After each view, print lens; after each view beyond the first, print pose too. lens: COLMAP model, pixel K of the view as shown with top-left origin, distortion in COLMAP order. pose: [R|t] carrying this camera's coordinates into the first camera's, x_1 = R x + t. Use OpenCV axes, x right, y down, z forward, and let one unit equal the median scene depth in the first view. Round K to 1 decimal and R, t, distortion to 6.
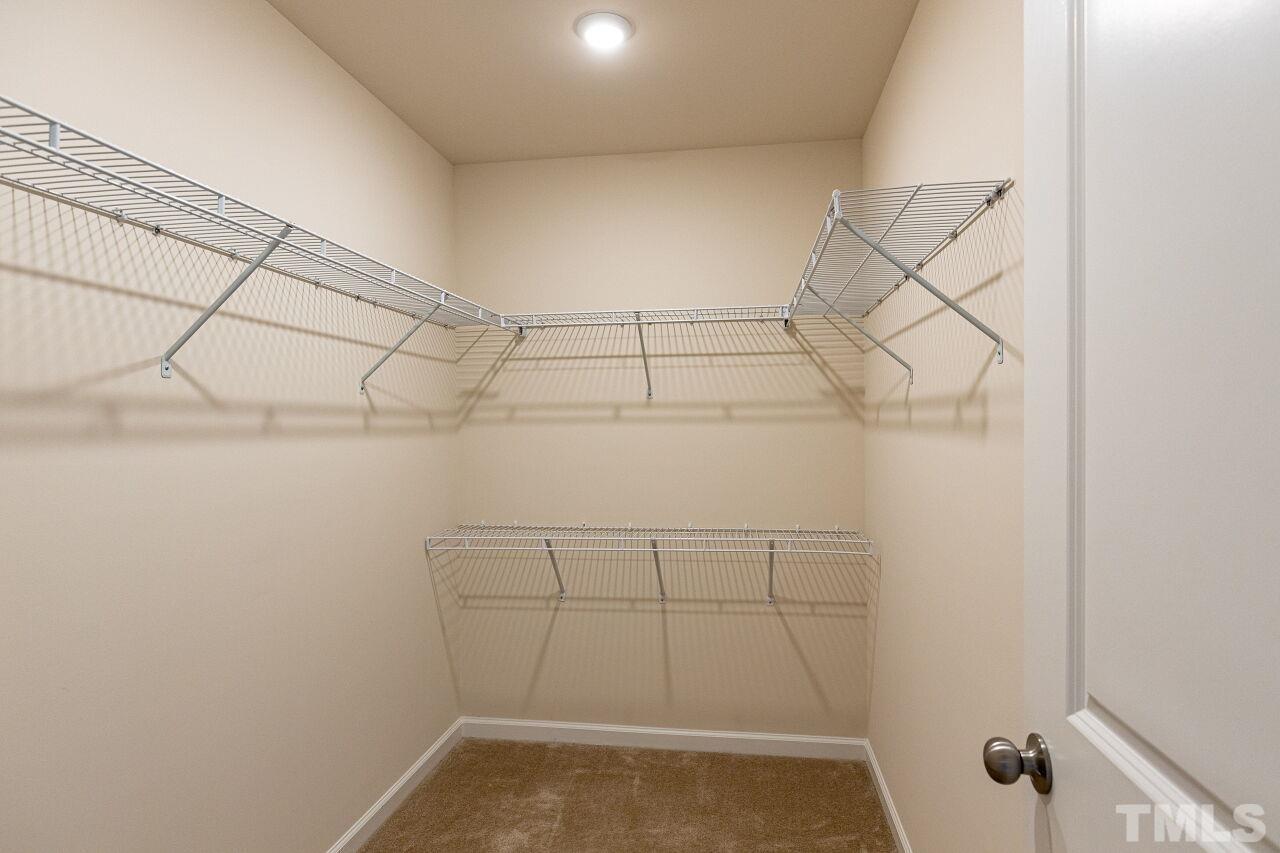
lens RADIAL K [[735.4, 0, 639.0], [0, 735.4, 423.1], [0, 0, 1]] dist [-0.004718, -0.000414]
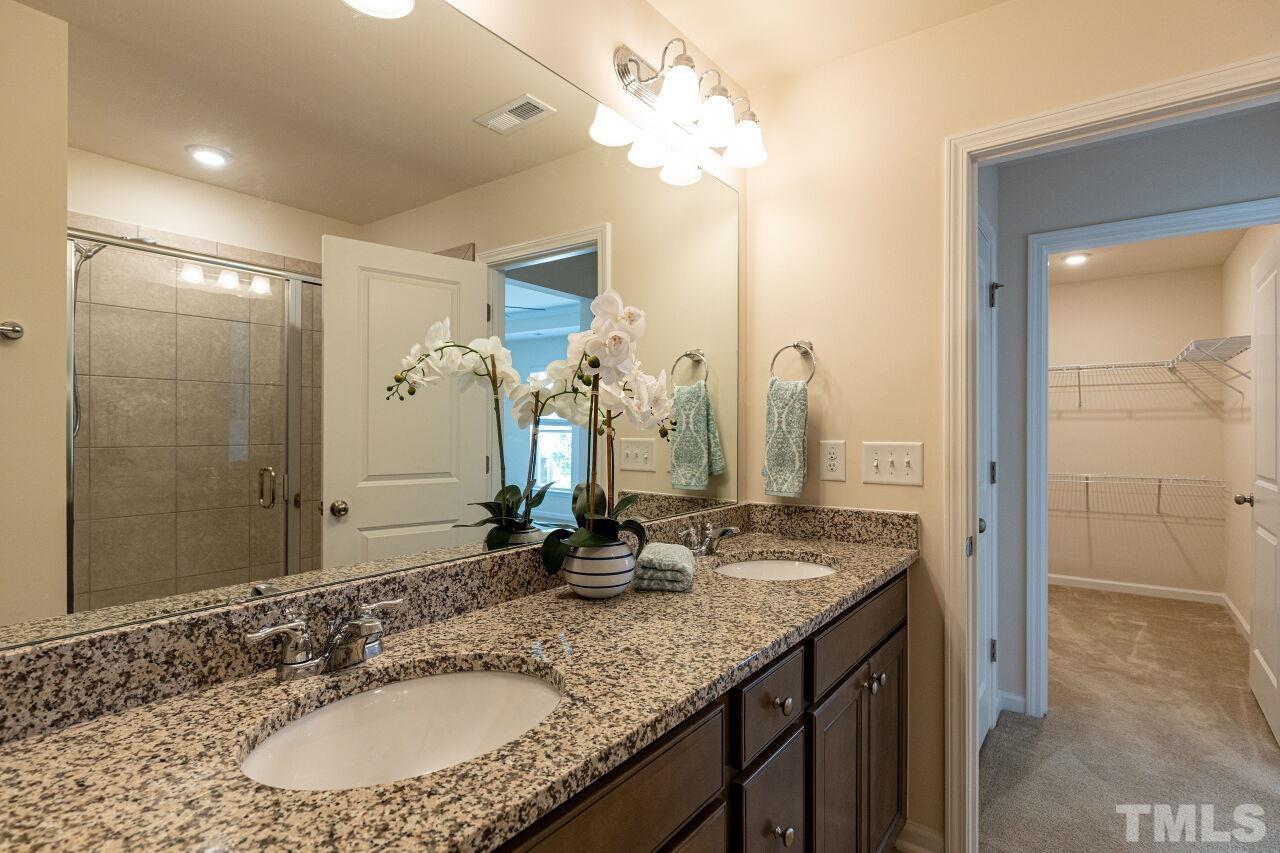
lens RADIAL K [[647.6, 0, 641.7], [0, 647.6, 429.8], [0, 0, 1]] dist [0.003045, 0.000820]
pose [[0.887246, 0.005651, -0.461262, -0.228956], [-0.003297, 0.999977, 0.005909, 0.019322], [0.461285, -0.003722, 0.887244, -1.083765]]
